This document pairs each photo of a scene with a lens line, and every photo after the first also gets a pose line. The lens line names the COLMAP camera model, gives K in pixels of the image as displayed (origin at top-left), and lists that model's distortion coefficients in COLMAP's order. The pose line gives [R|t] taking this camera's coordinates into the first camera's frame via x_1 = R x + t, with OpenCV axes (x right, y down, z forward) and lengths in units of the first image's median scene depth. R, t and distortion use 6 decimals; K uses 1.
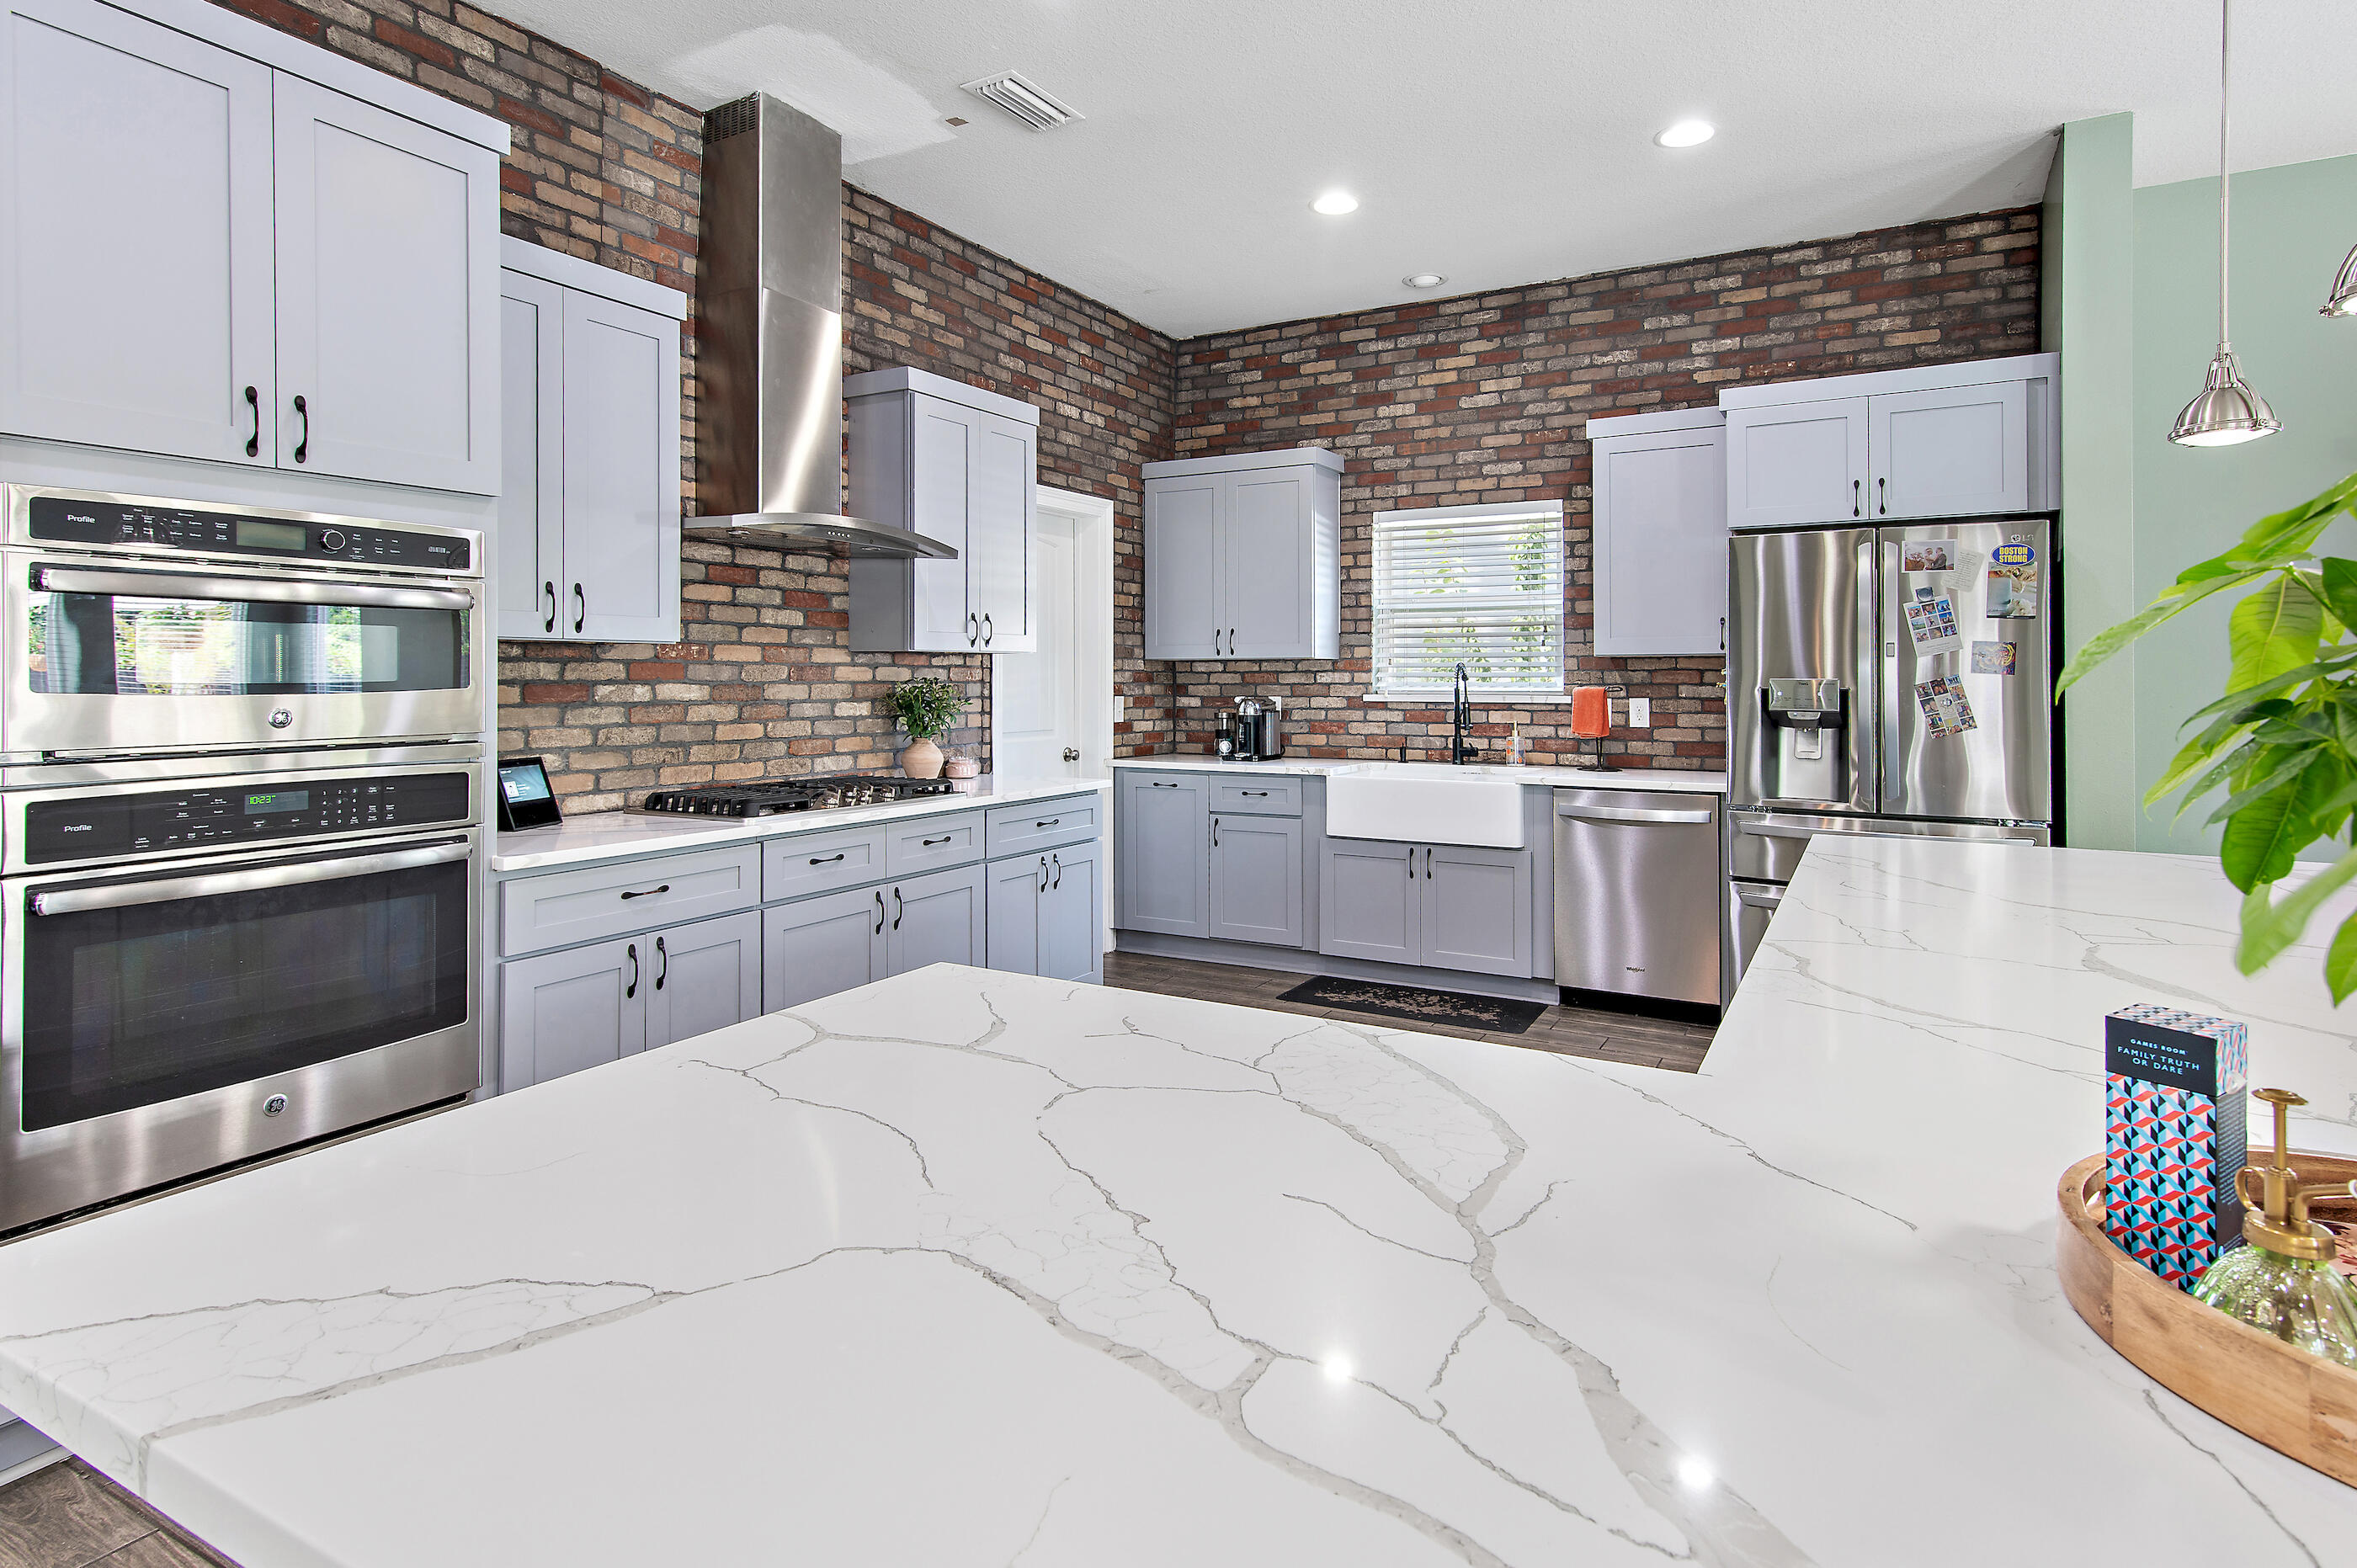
lens RADIAL K [[1198.3, 0, 1181.8], [0, 1198.3, 792.9], [0, 0, 1]] dist [-0.015604, 0.000235]
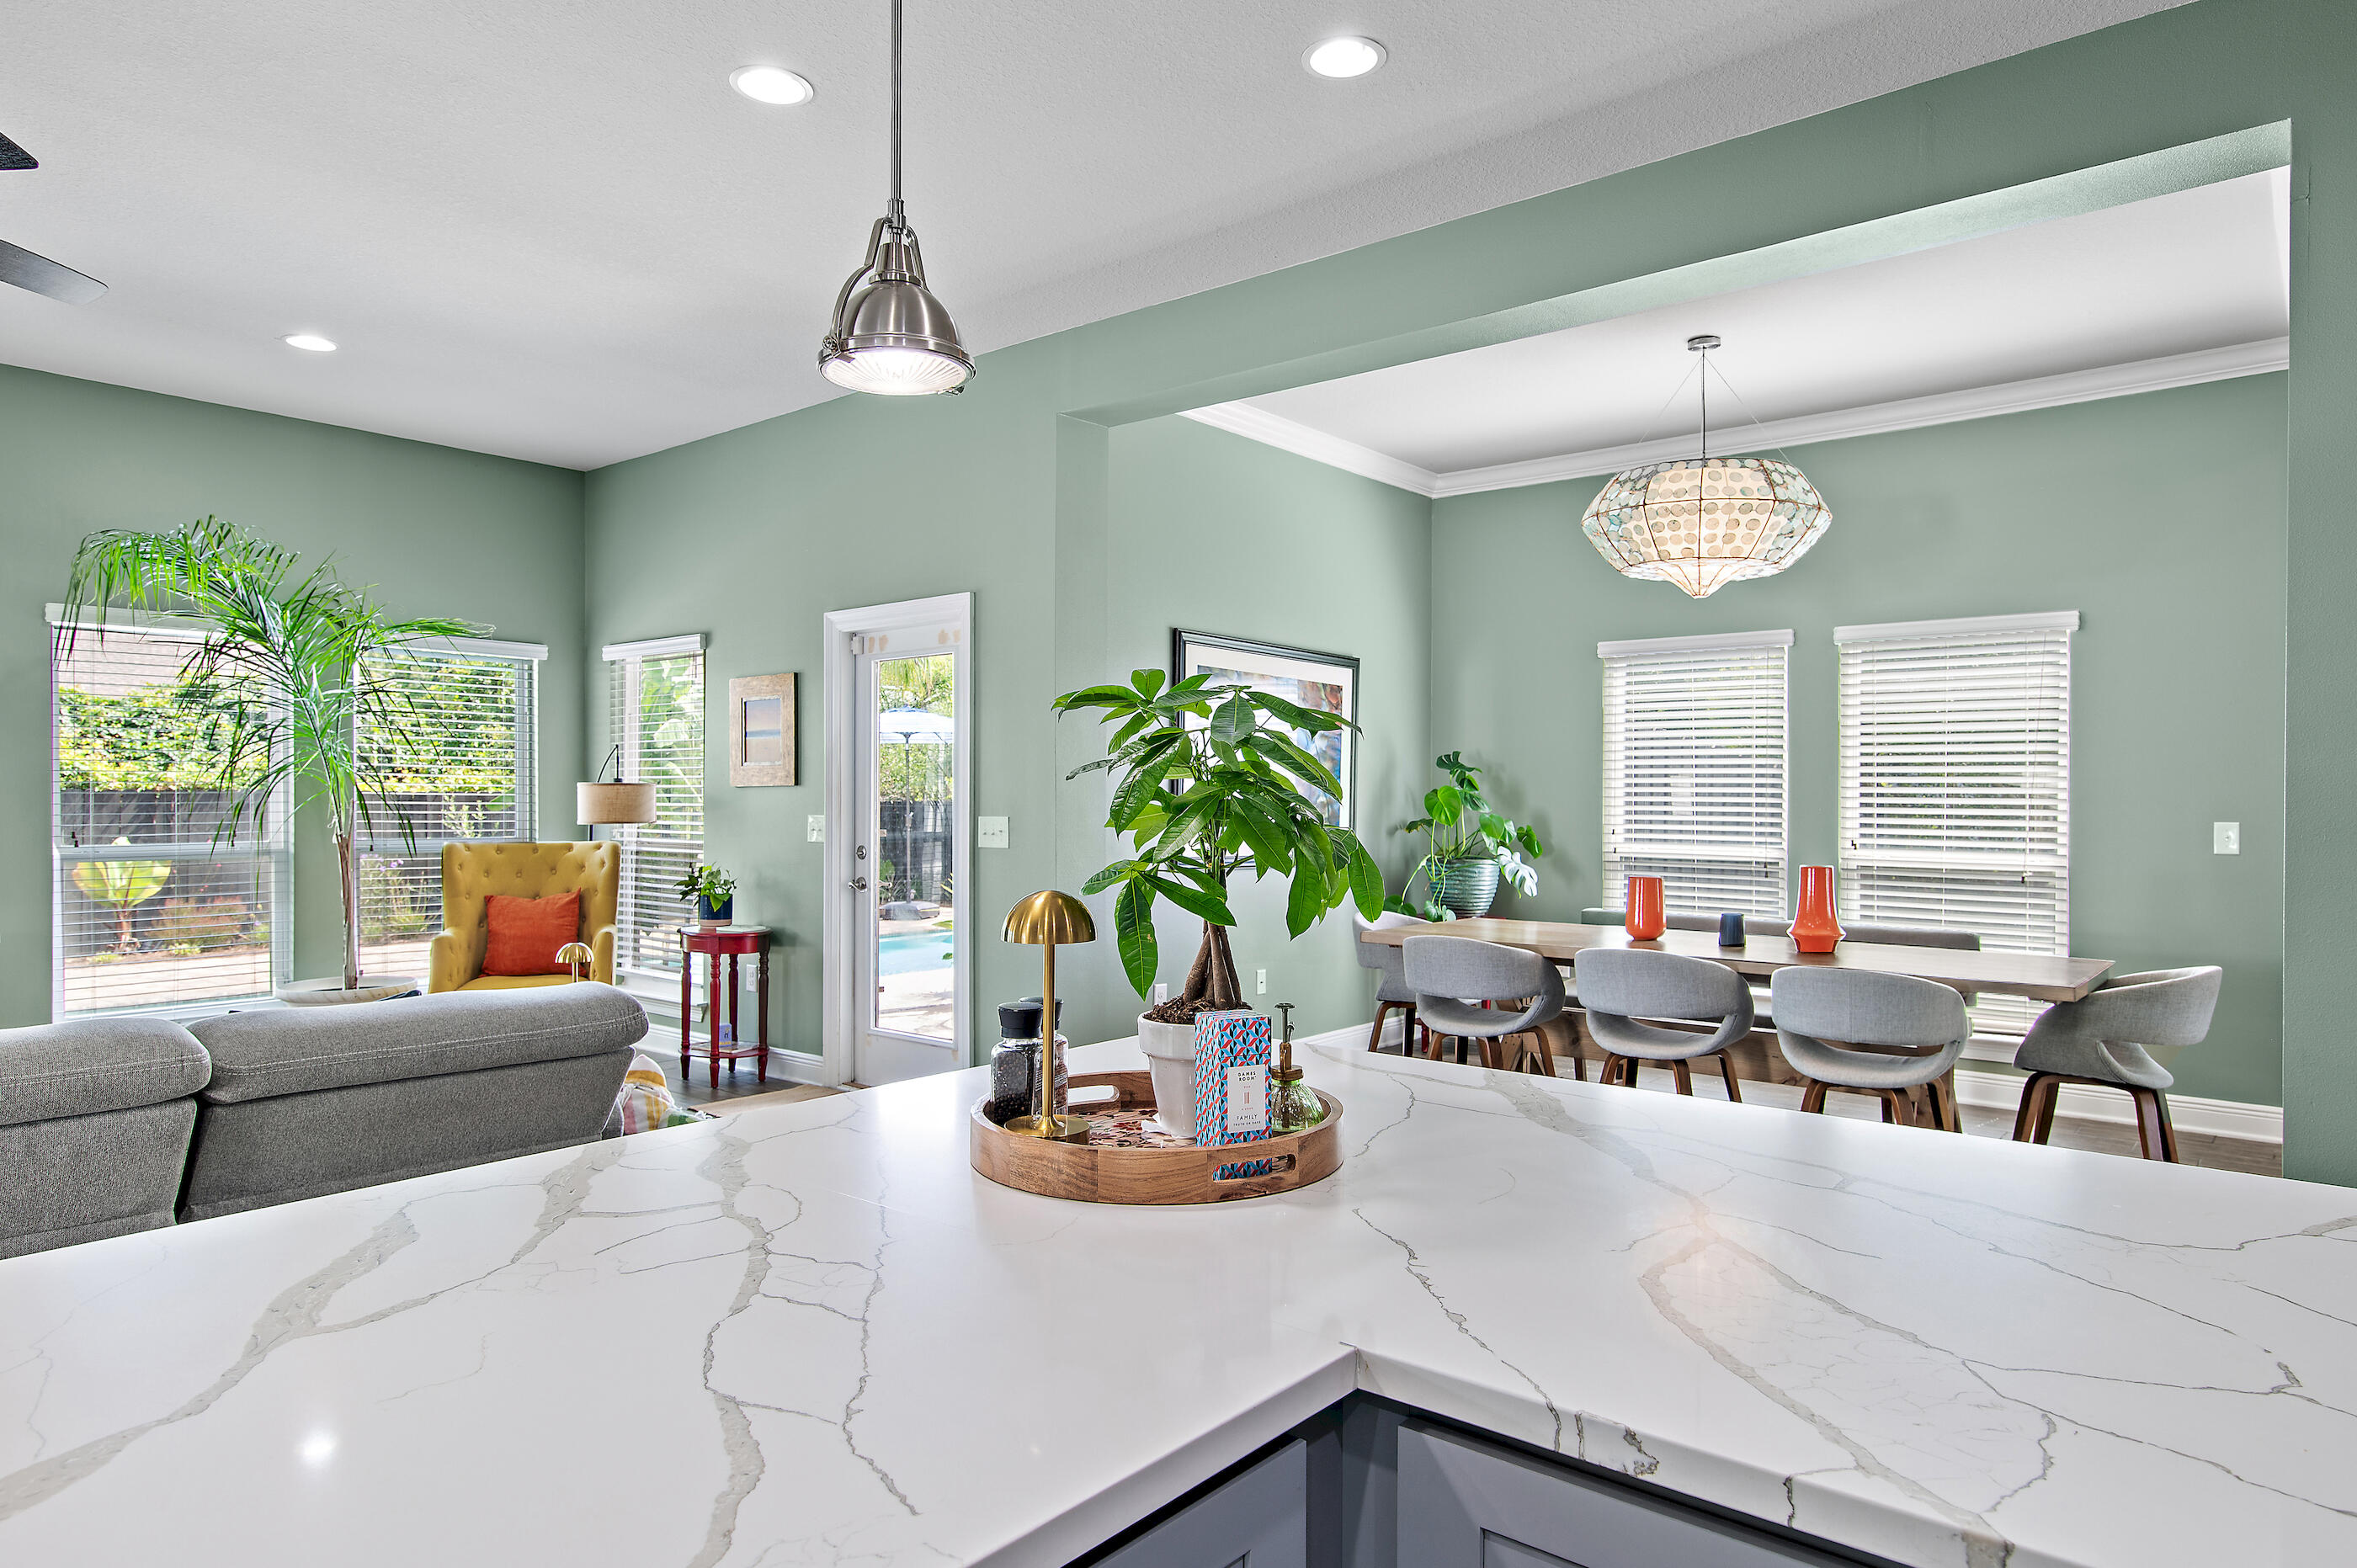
lens RADIAL K [[1399.1, 0, 1178.5], [0, 1399.1, 784.0], [0, 0, 1]] dist [-0.000402, -0.000270]
pose [[-0.986644, -0.001523, 0.162886, 0.477137], [0.012995, 0.996034, 0.088021, -0.209178], [-0.162374, 0.088962, -0.982711, 2.156703]]
